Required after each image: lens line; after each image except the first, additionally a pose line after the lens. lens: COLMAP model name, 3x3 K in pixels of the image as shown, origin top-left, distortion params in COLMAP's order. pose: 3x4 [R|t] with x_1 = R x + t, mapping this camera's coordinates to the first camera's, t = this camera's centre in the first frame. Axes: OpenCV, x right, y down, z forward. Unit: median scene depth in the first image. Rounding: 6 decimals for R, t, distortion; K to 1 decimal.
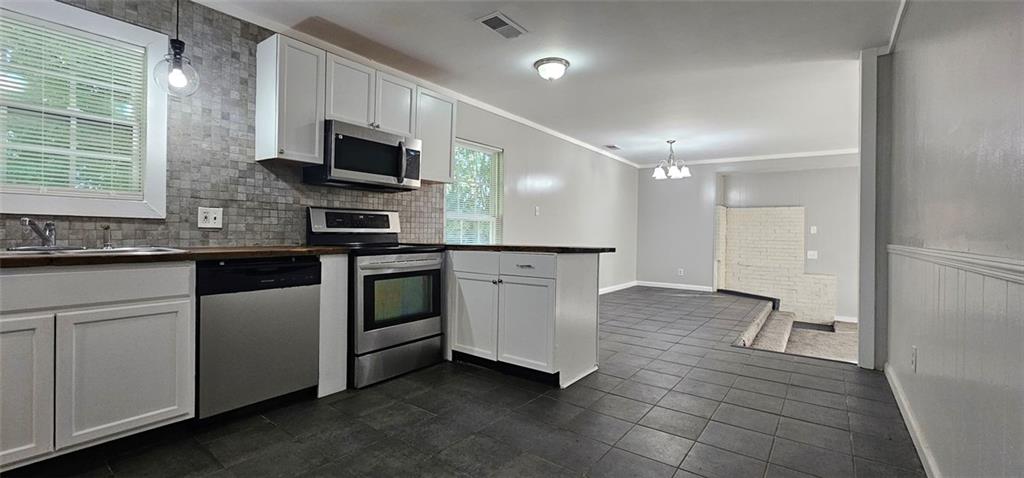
lens RADIAL K [[417.1, 0, 515.7], [0, 417.1, 235.7], [0, 0, 1]] dist [-0.004517, -0.000339]
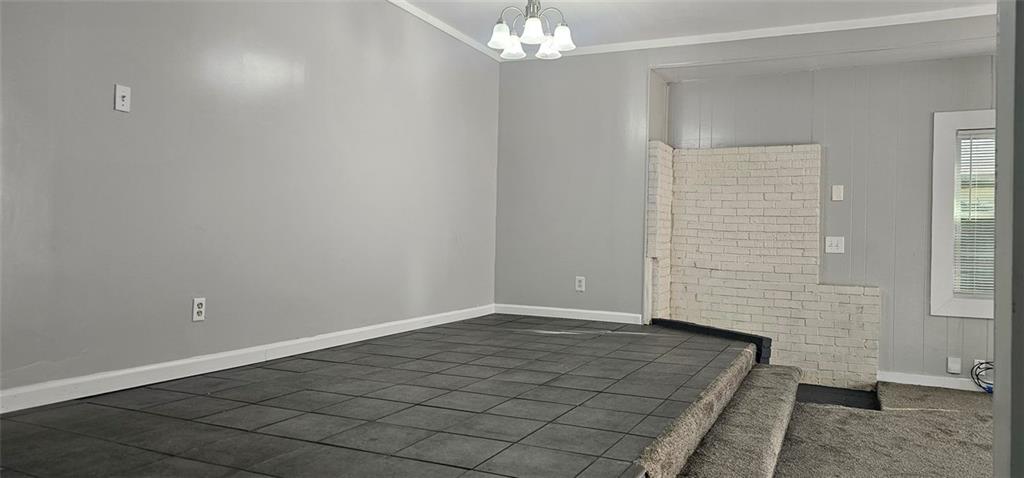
lens RADIAL K [[678.4, 0, 516.9], [0, 678.4, 230.4], [0, 0, 1]] dist [0.039794, -0.028758]
pose [[0.982147, 0.010663, 0.187814, 0.205073], [-0.008490, 0.999887, -0.012371, 0.042477], [-0.187924, 0.010555, 0.982127, 0.296206]]
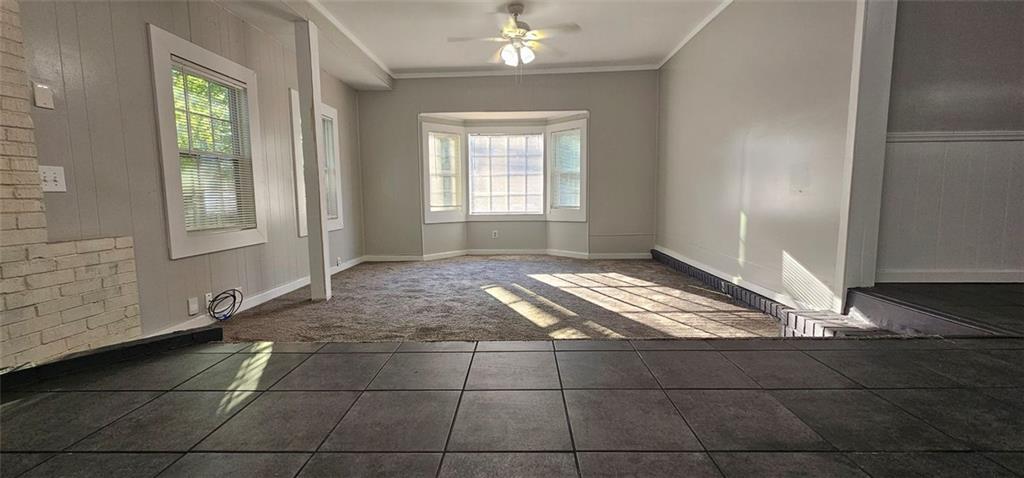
lens RADIAL K [[417.1, 0, 510.8], [0, 417.1, 233.9], [0, 0, 1]] dist [-0.004517, -0.000339]
pose [[-0.576266, -0.077782, 0.813553, 0.271635], [0.011449, 0.994595, 0.103201, 0.059133], [-0.817182, 0.068786, -0.572260, 0.910835]]
